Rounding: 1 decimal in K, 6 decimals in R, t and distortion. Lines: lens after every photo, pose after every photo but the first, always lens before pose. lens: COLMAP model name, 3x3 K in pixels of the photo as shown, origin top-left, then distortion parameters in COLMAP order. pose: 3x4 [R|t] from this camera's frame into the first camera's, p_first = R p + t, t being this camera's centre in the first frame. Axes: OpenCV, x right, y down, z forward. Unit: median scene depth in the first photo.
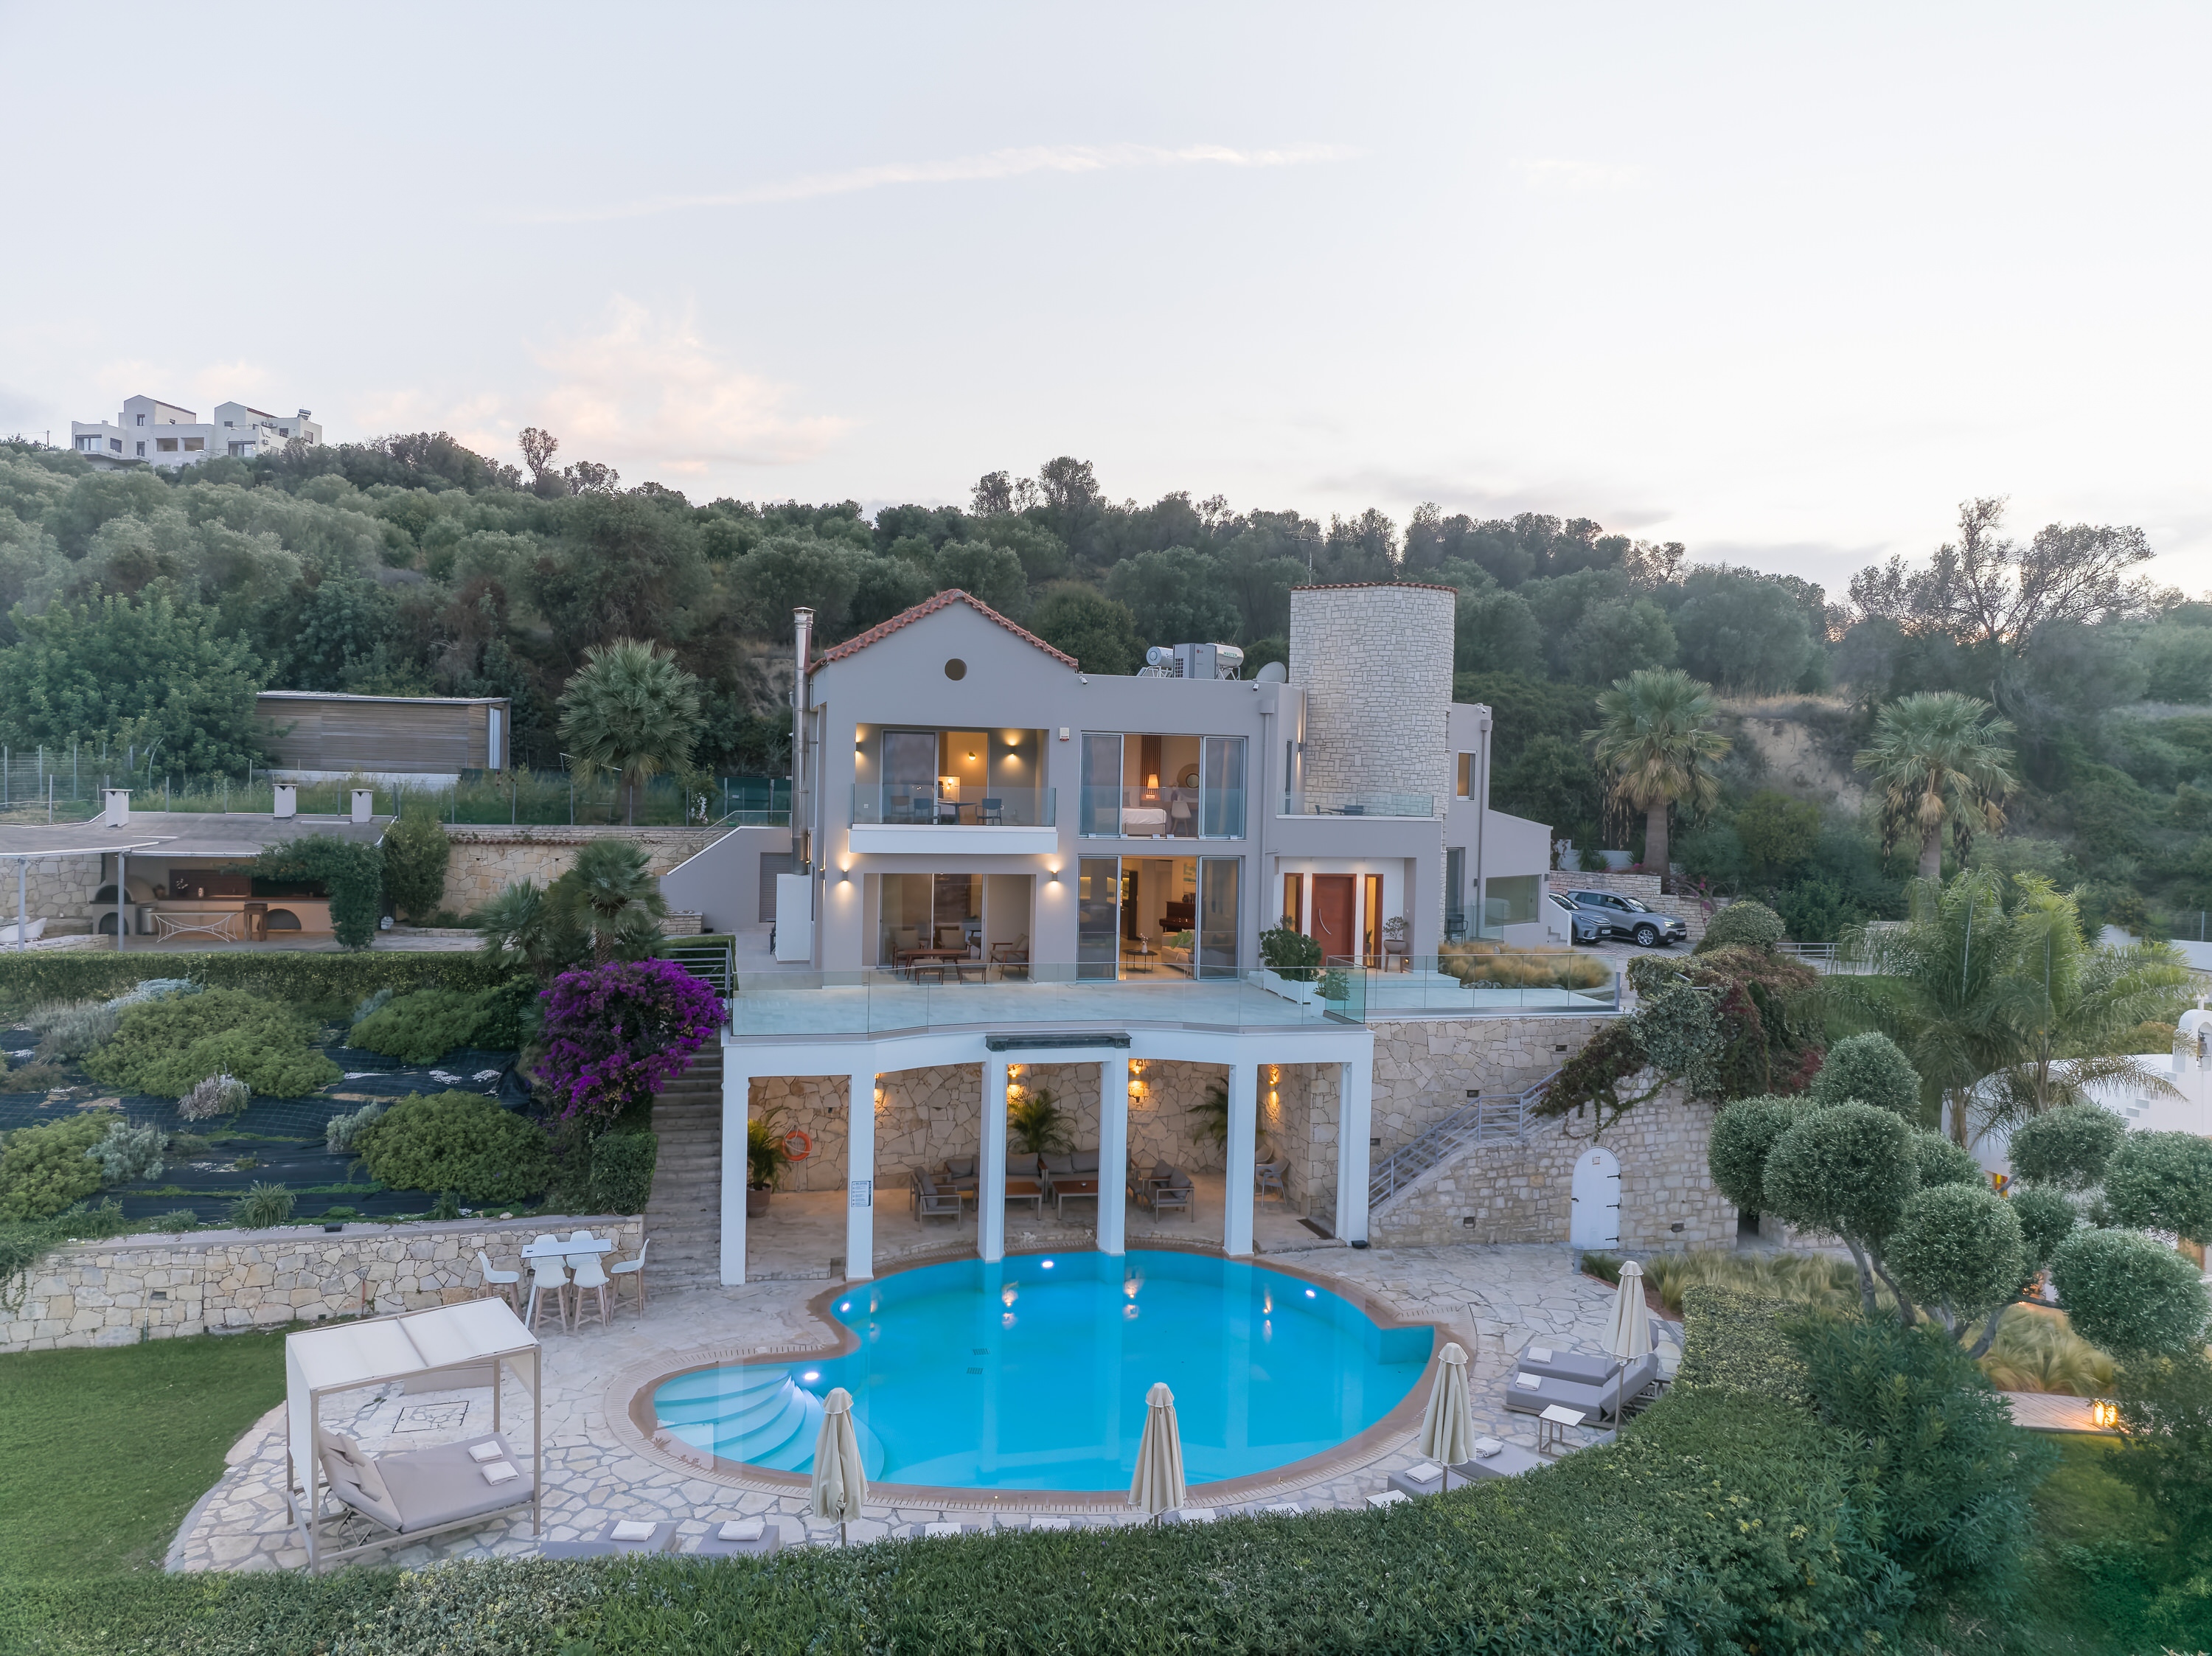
lens RADIAL K [[1508.8, 0, 1106.5], [0, 1508.8, 822.2], [0, 0, 1]] dist [-0.004681, 0.000304]
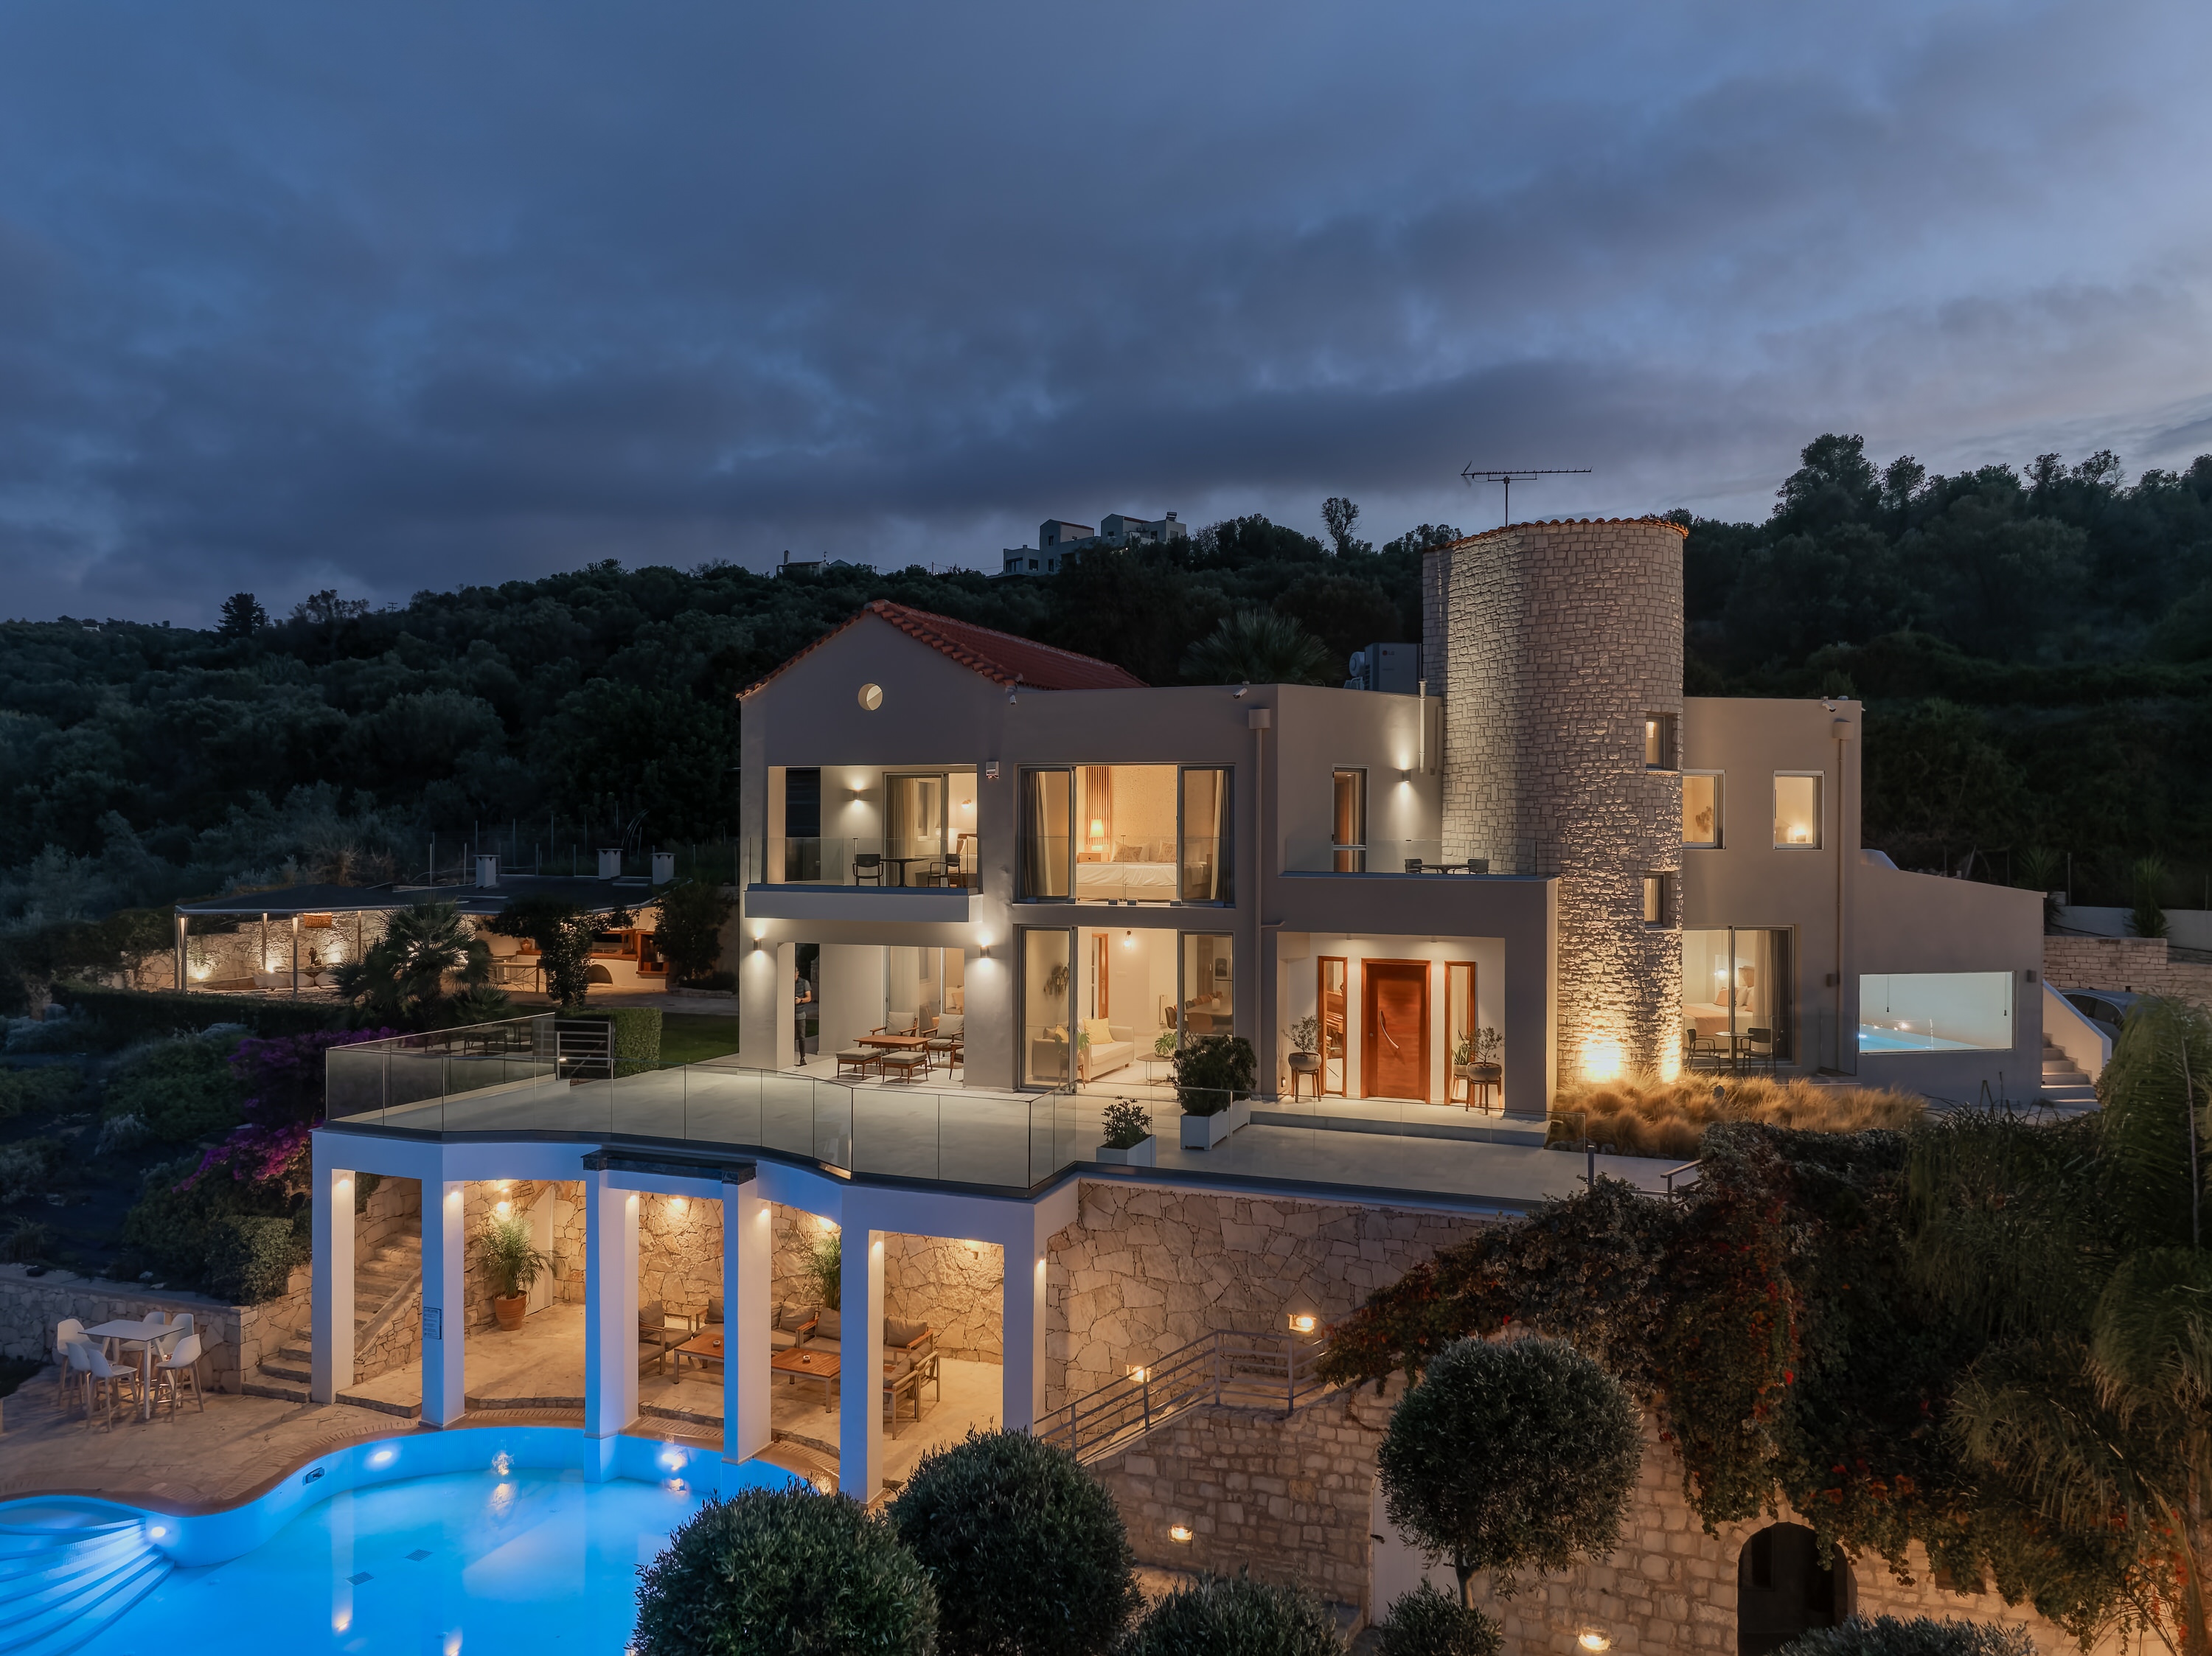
lens RADIAL K [[1548.6, 0, 1107.7], [0, 1548.6, 835.6], [0, 0, 1]] dist [-0.002395, -0.003196]
pose [[0.811598, -0.018496, -0.583924, 0.552586], [-0.001936, 0.999408, -0.034347, 0.003468], [0.584214, 0.029007, 0.811081, 0.437291]]
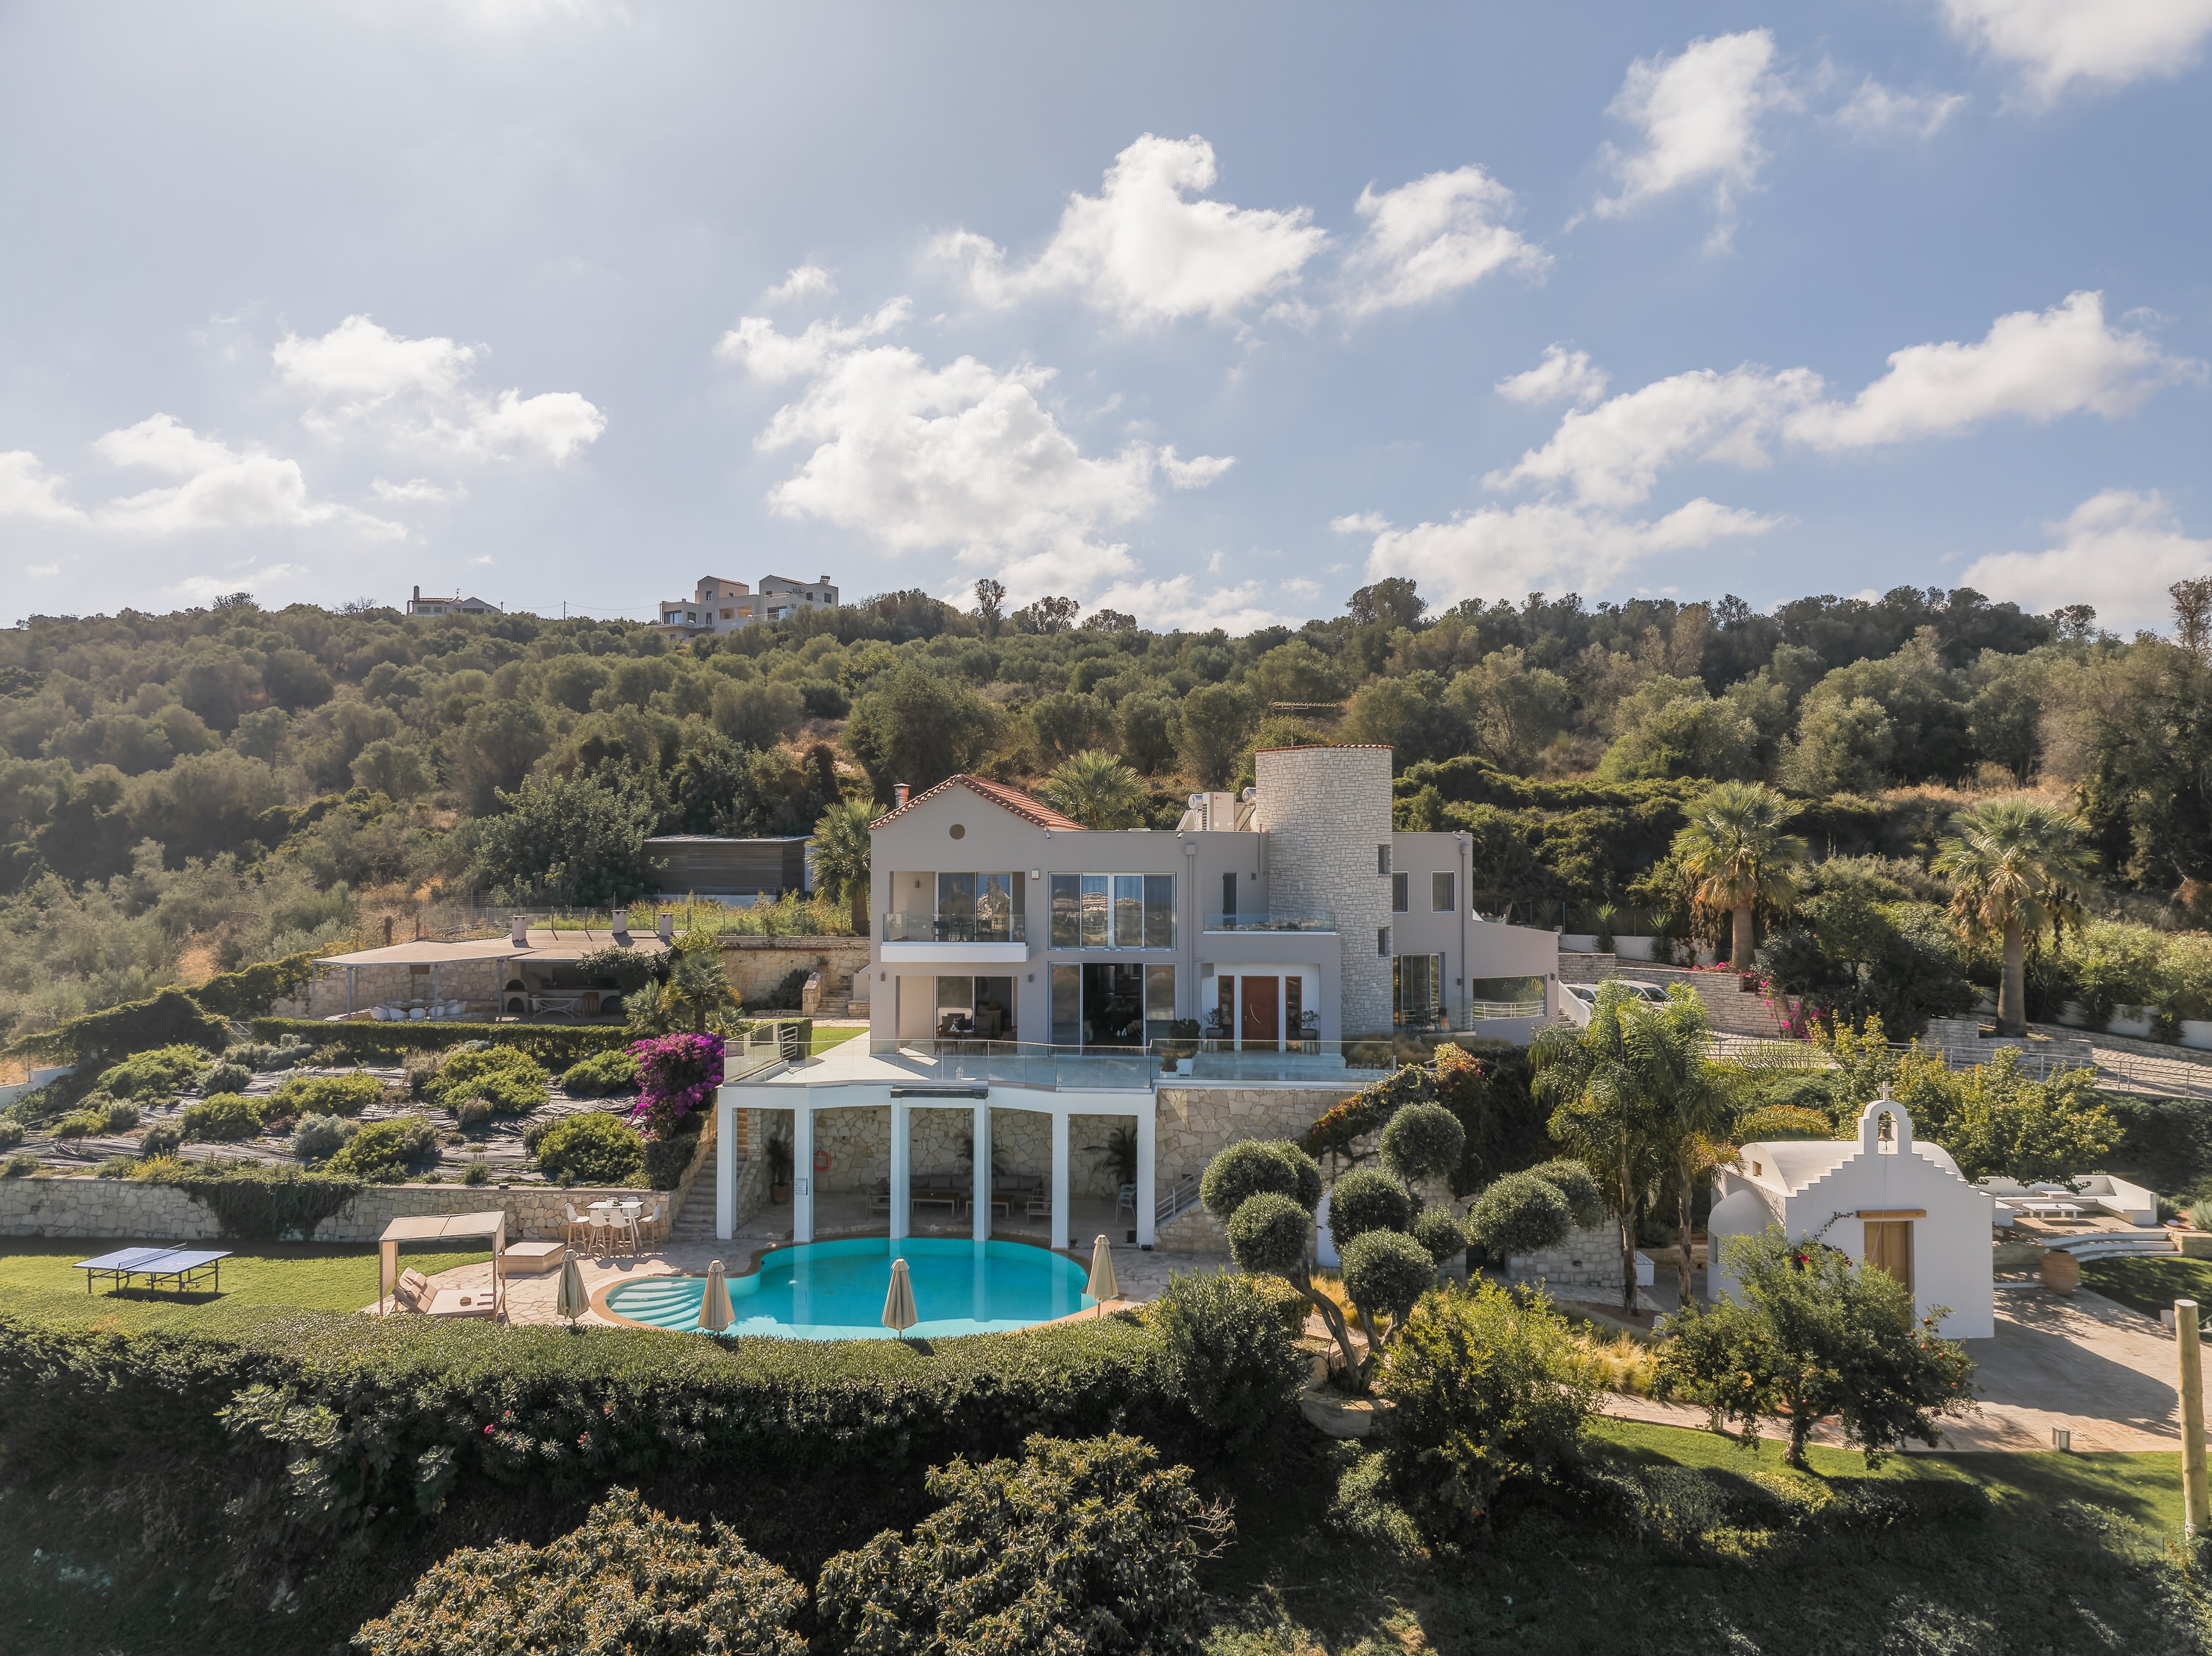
lens RADIAL K [[1508.8, 0, 1106.5], [0, 1508.8, 822.2], [0, 0, 1]] dist [-0.004681, 0.000304]
pose [[0.939333, -0.030745, -0.341625, 0.574906], [0.011922, 0.998299, -0.057062, -0.030645], [0.342798, 0.049527, 0.938103, -0.313753]]
